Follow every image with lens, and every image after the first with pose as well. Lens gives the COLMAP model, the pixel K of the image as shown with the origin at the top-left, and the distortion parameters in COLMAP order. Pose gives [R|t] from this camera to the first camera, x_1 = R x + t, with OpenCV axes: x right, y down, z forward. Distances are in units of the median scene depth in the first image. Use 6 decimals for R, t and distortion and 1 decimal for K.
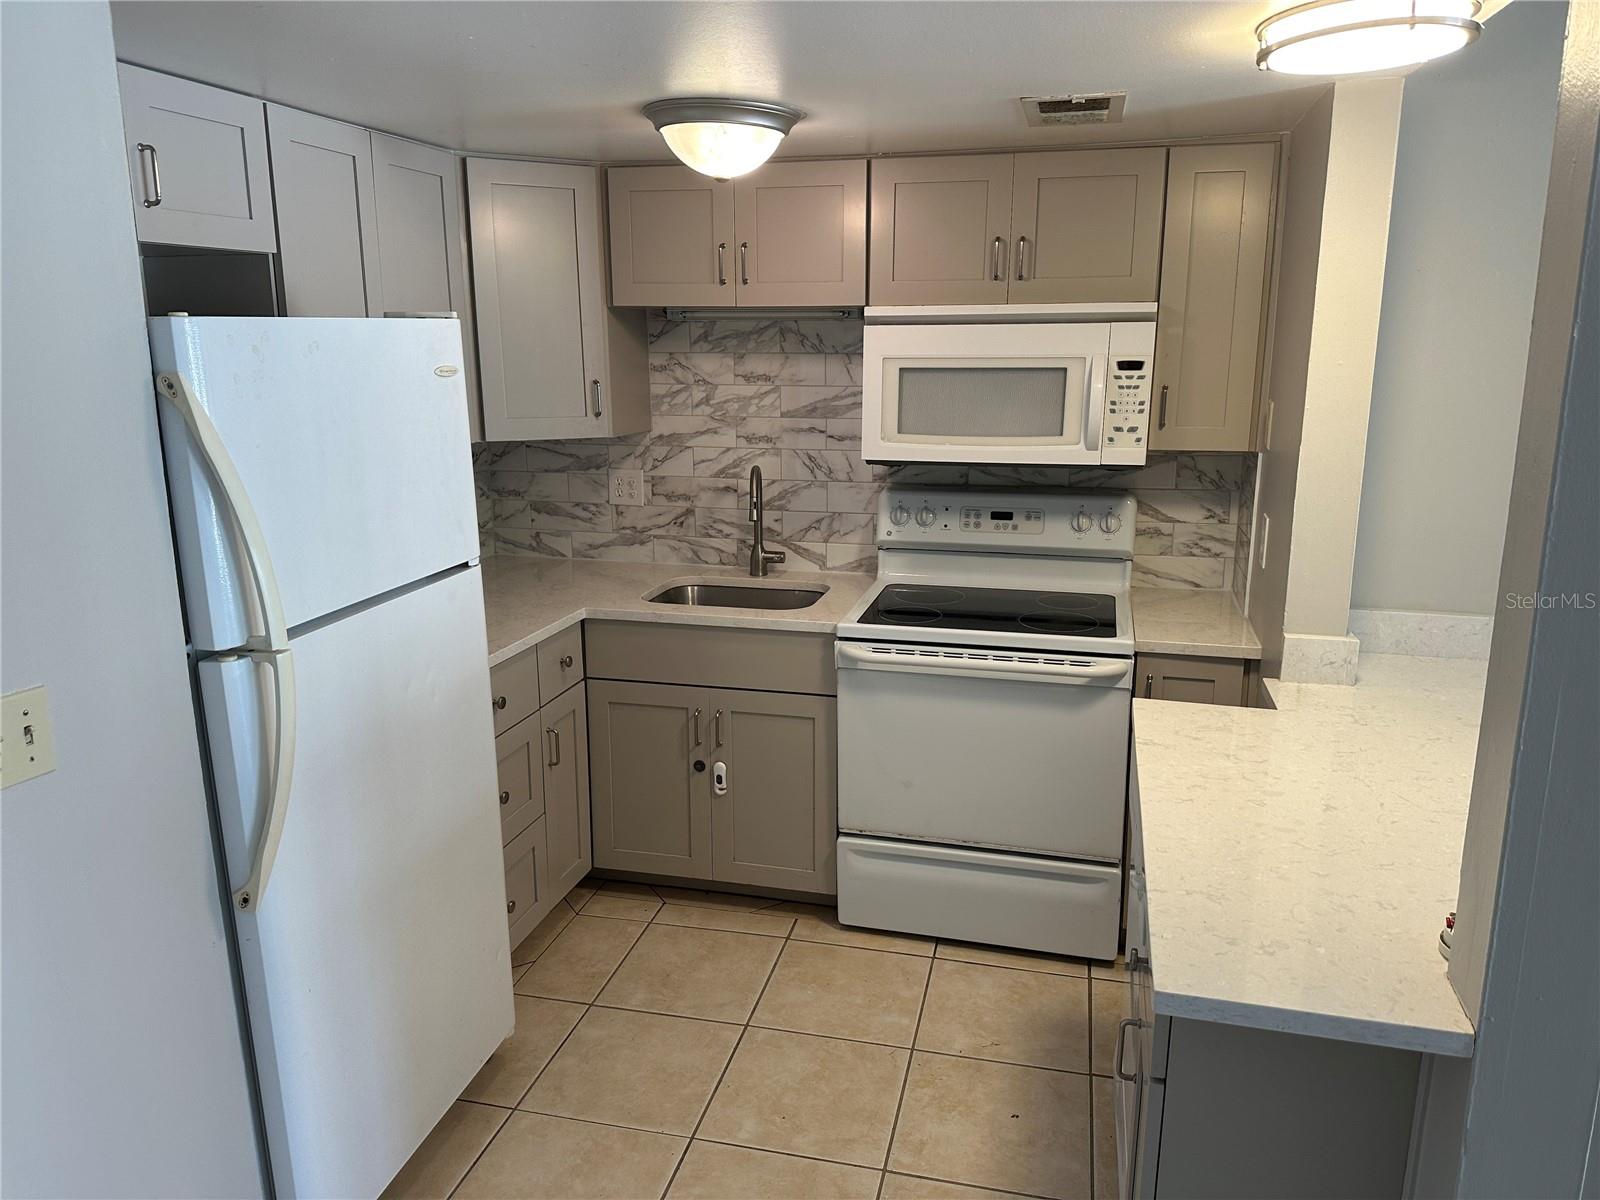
lens RADIAL K [[1120.6, 0, 800.9], [0, 1120.6, 590.5], [0, 0, 1]] dist [0.045744, -0.049126]
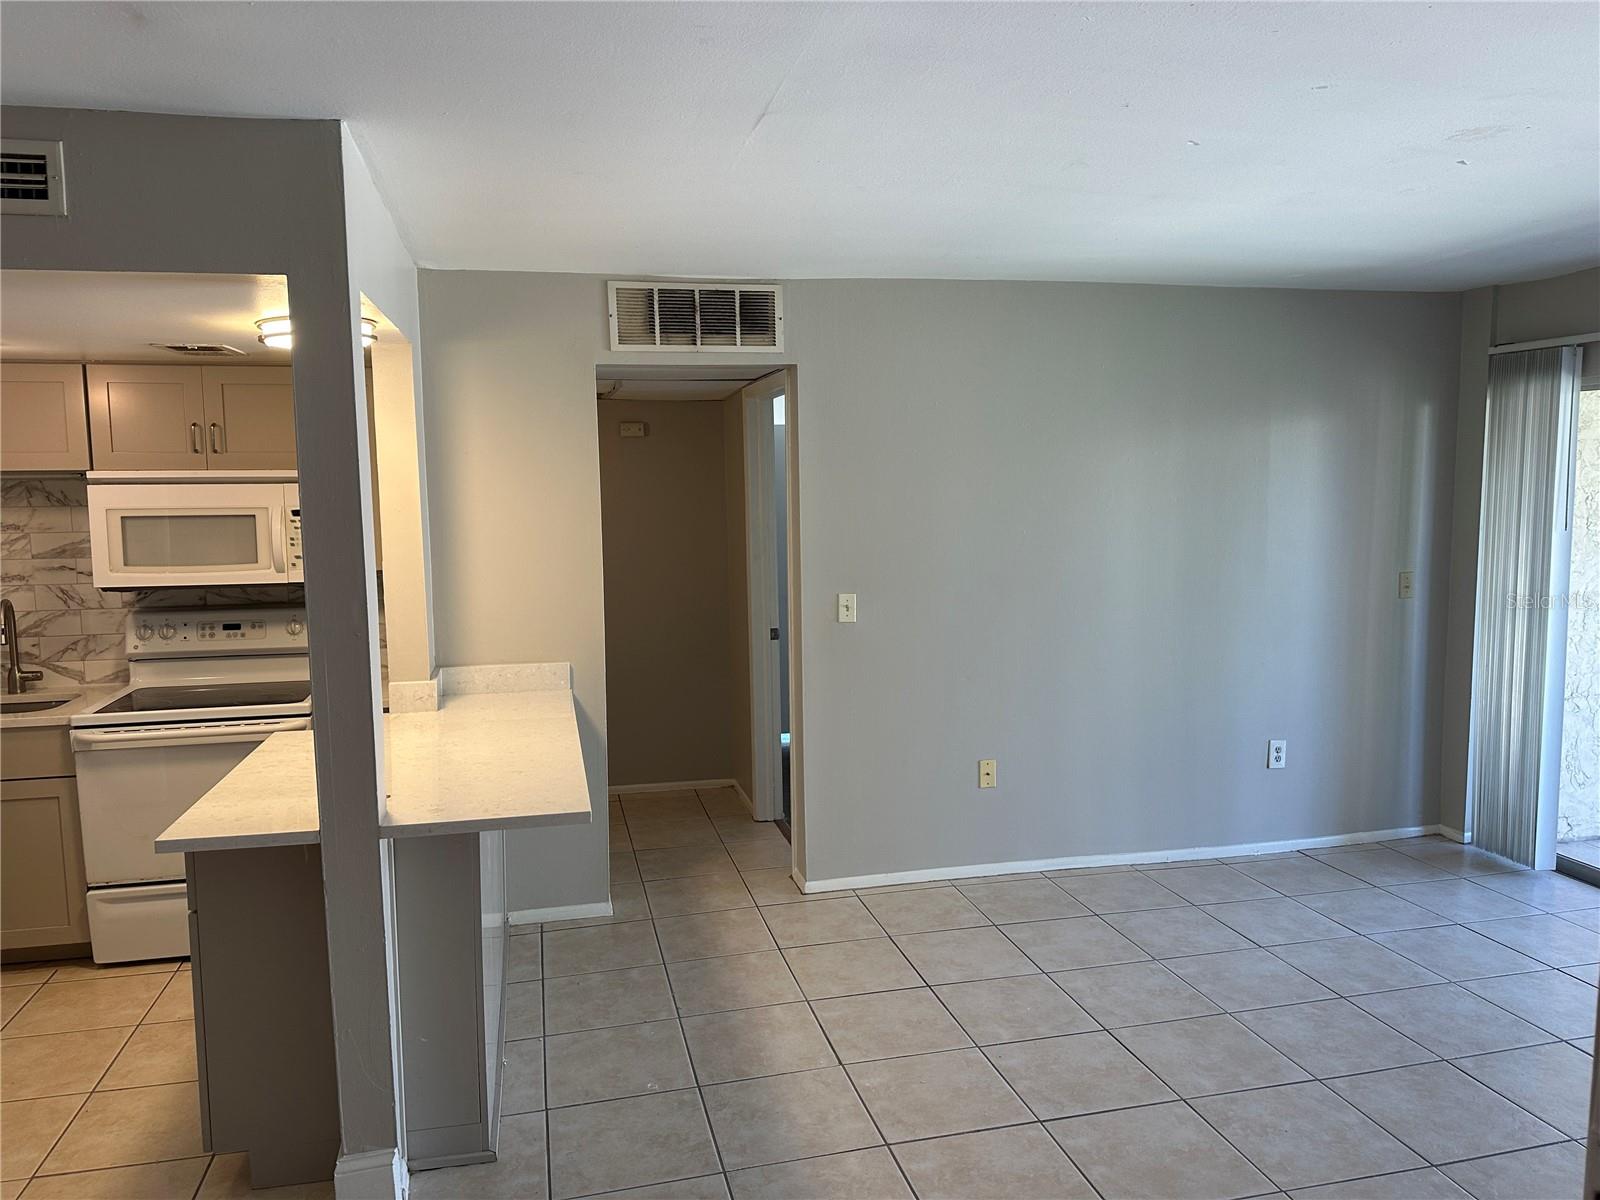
lens RADIAL K [[1120.6, 0, 802.1], [0, 1120.6, 609.0], [0, 0, 1]] dist [0.045744, -0.049126]
pose [[0.888489, -0.055704, 0.455504, 0.170195], [0.106360, 0.990573, -0.086325, 0.096598], [-0.446401, 0.125147, 0.886038, -0.462287]]
